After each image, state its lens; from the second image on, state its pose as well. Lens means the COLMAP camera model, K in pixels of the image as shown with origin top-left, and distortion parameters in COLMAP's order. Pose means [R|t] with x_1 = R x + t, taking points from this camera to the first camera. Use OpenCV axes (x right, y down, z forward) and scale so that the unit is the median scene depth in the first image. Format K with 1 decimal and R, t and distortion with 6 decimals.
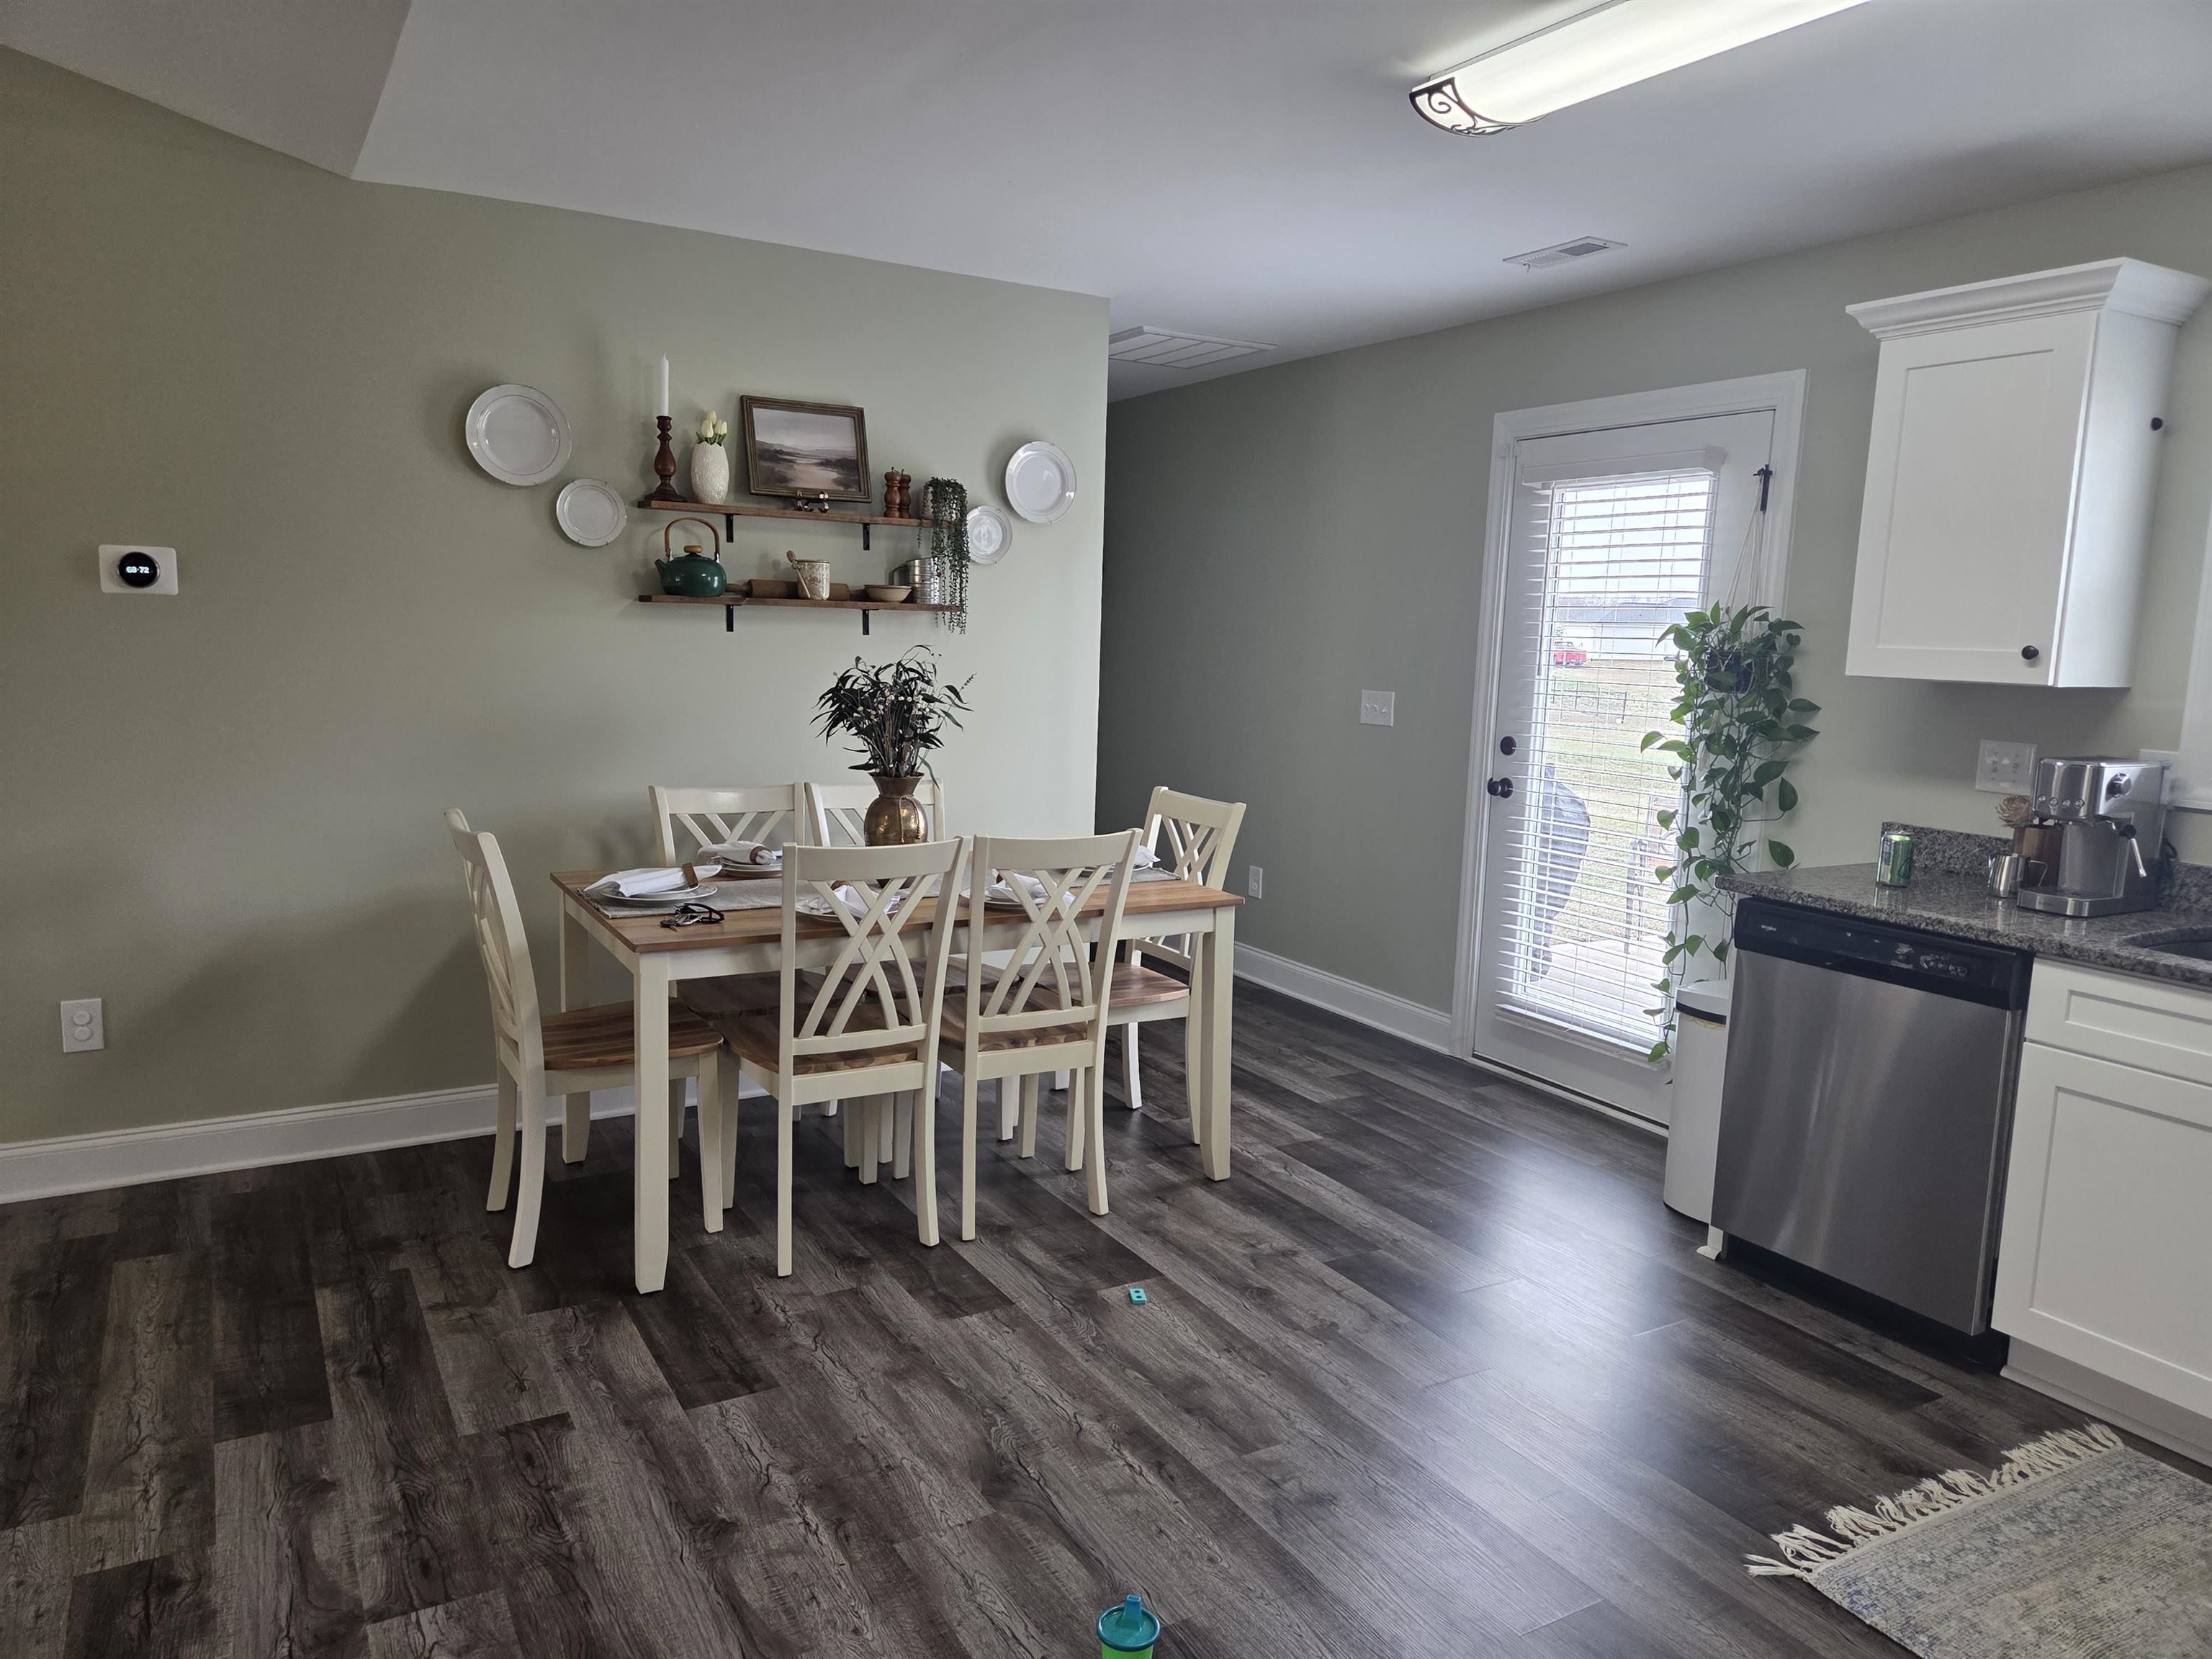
lens RADIAL K [[1437.9, 0, 1107.3], [0, 1437.9, 794.7], [0, 0, 1]] dist [0.096488, -0.079264]
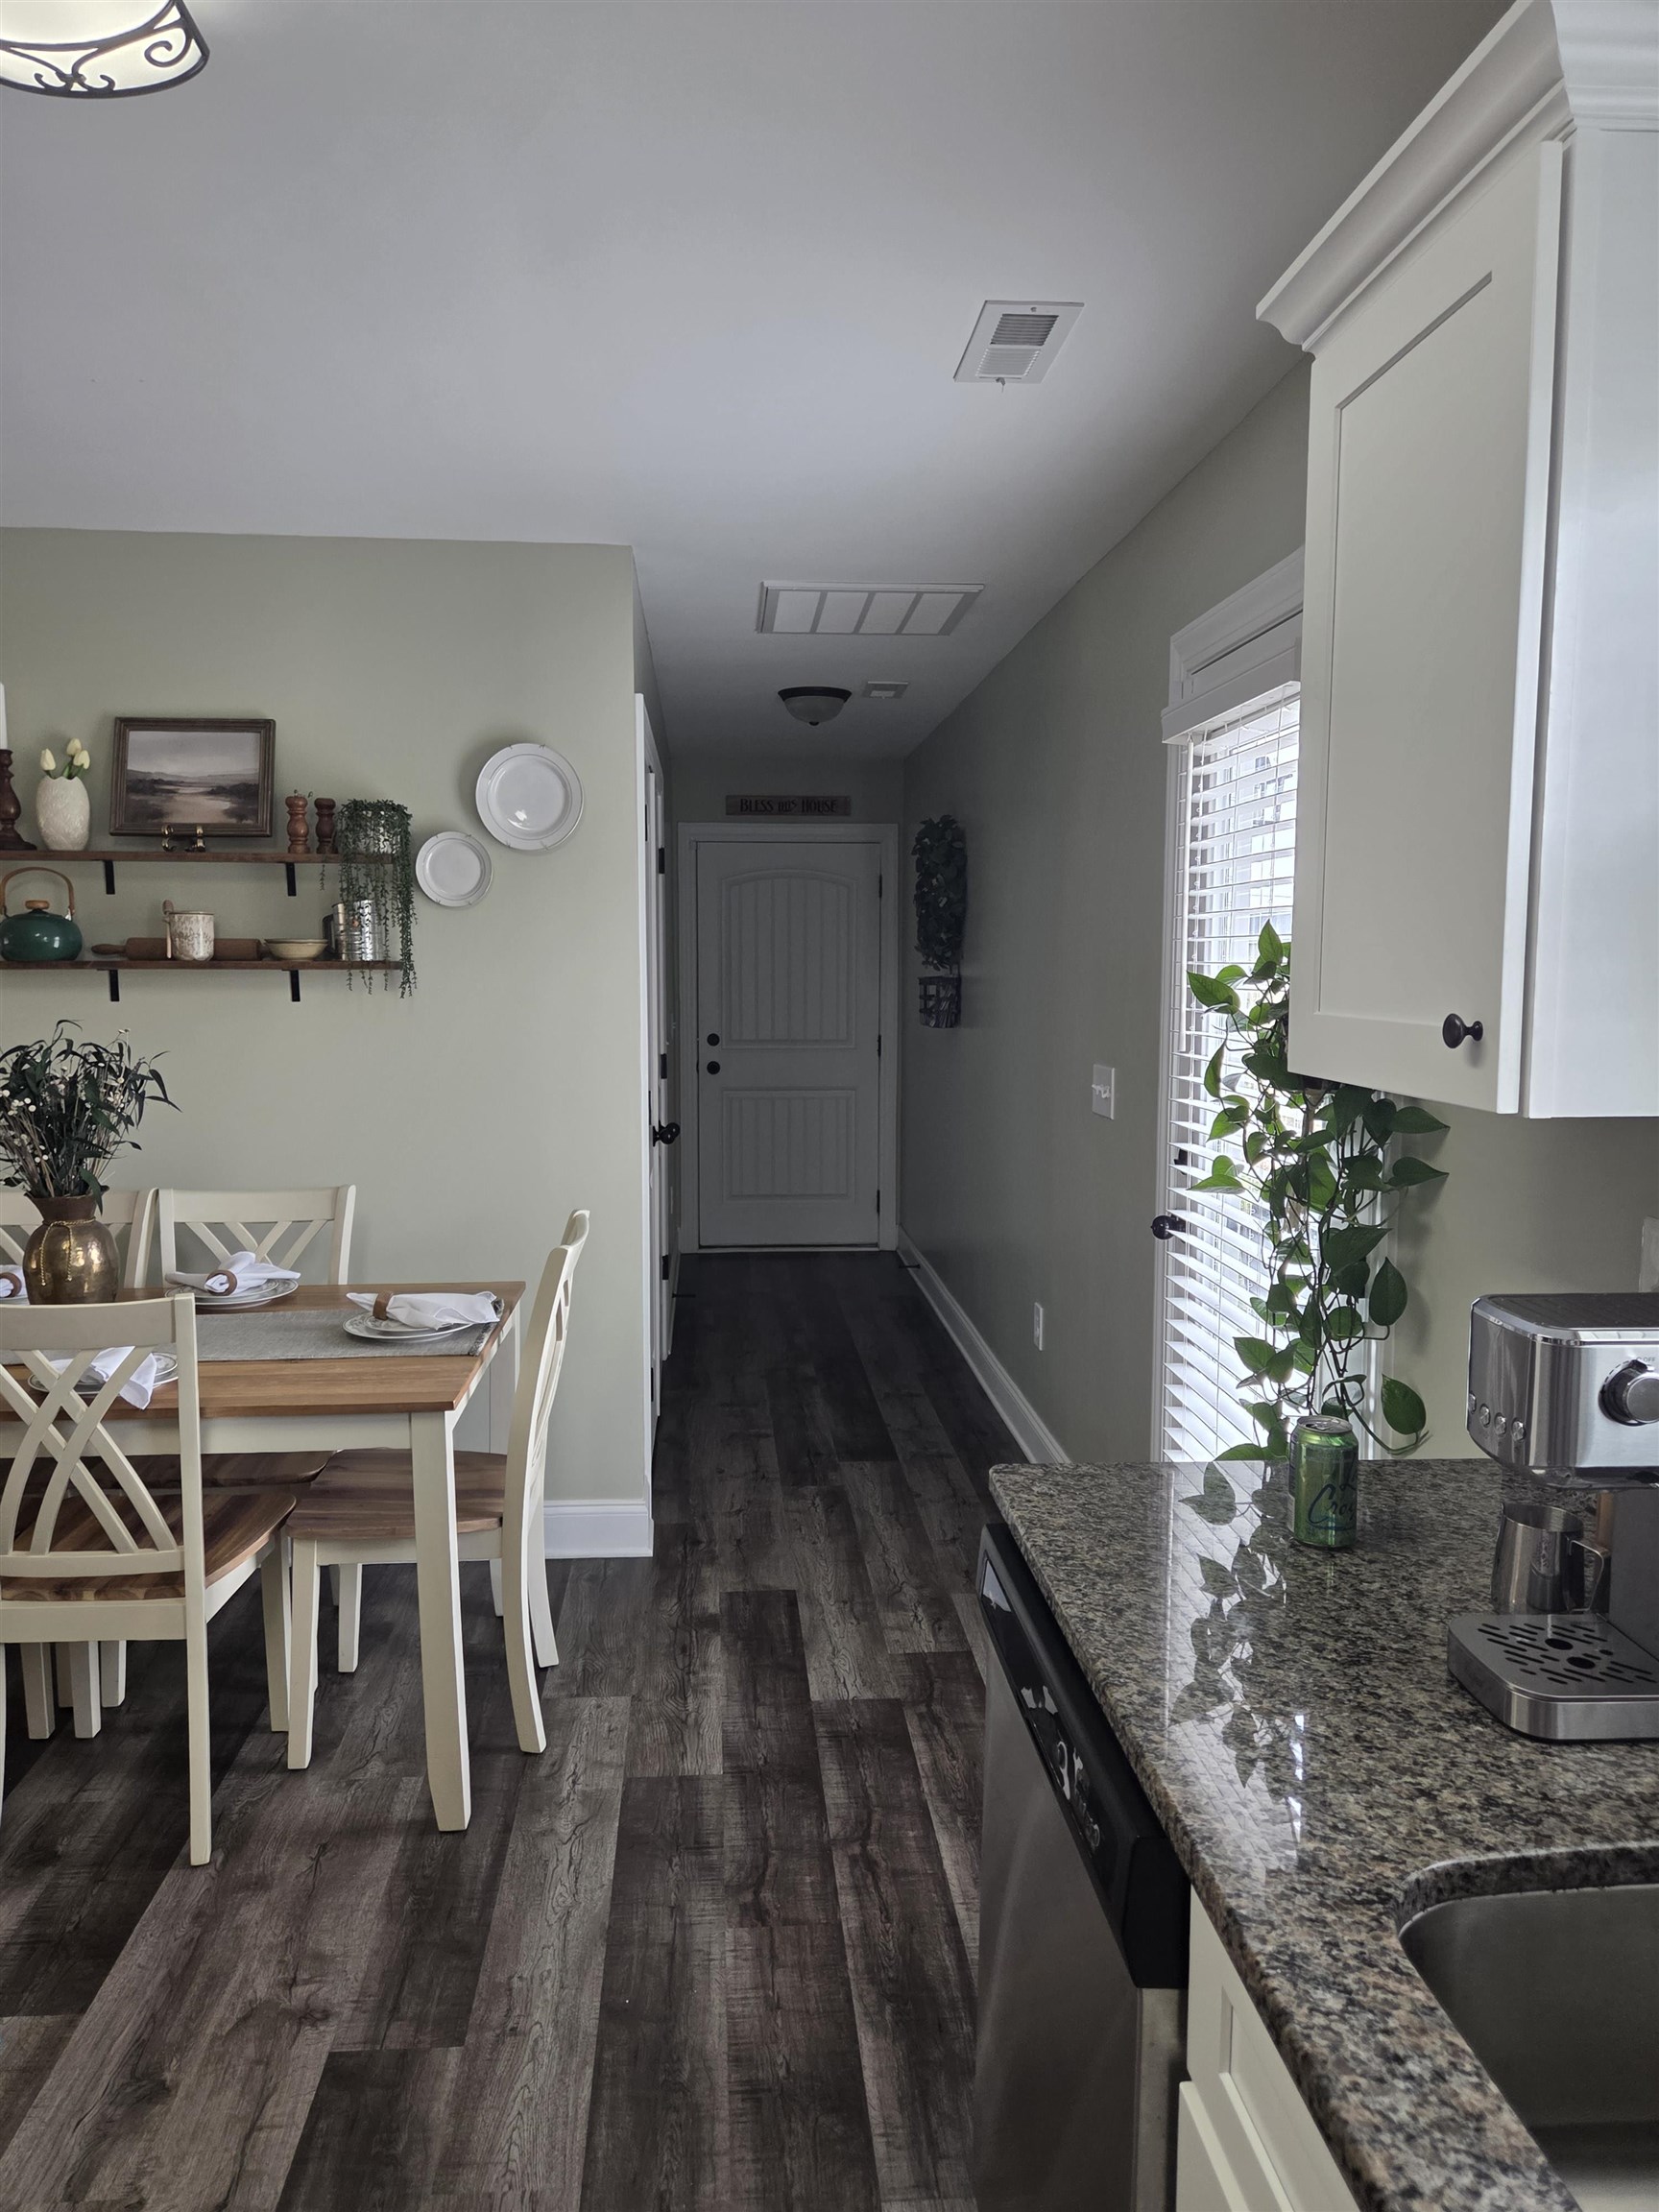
lens RADIAL K [[1468.7, 0, 804.7], [0, 1468.7, 1089.9], [0, 0, 1]] dist [0.094415, -0.082998]
pose [[0.900827, 0.010137, -0.434060, 0.464329], [-0.027045, 0.999096, -0.032795, -0.044861], [0.433335, 0.041282, 0.900287, 0.406043]]
